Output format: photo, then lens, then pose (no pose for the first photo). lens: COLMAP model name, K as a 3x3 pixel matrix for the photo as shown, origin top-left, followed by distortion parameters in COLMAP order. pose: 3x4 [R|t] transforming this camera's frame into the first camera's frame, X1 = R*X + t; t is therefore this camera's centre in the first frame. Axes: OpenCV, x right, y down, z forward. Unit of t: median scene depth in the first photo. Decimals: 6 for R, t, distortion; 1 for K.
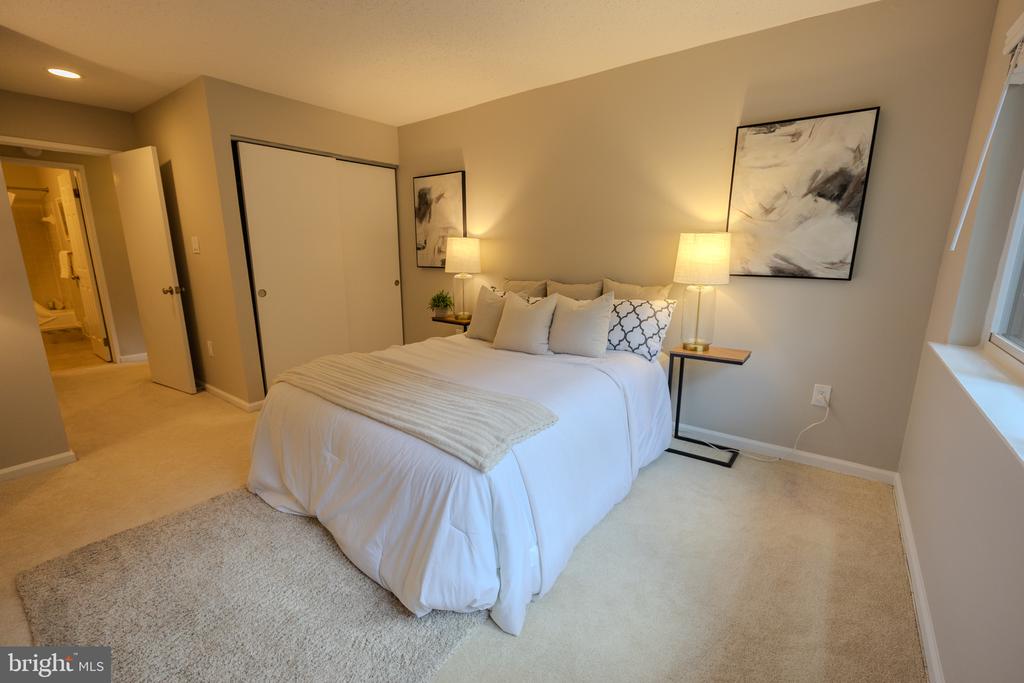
lens RADIAL K [[412.5, 0, 508.5], [0, 412.5, 337.7], [0, 0, 1]] dist [-0.006801, -0.000189]
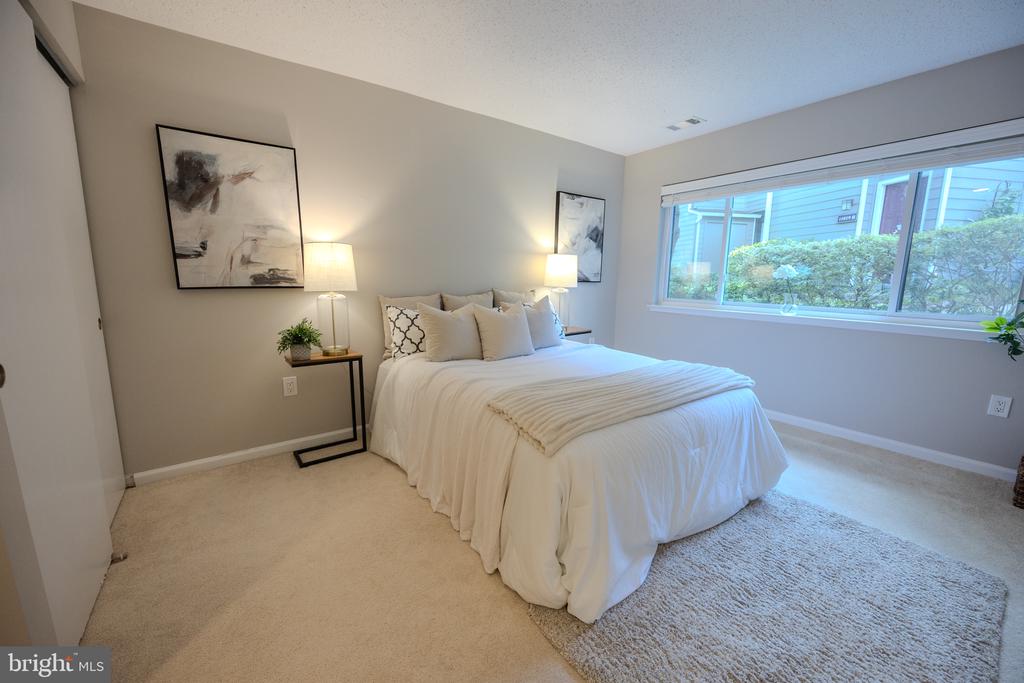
lens RADIAL K [[412.5, 0, 501.1], [0, 412.5, 347.1], [0, 0, 1]] dist [-0.006801, -0.000189]
pose [[0.292567, -0.182420, 0.938684, -1.024410], [0.175989, 0.975139, 0.134653, -0.149957], [-0.939911, 0.125803, 0.317397, 0.686264]]
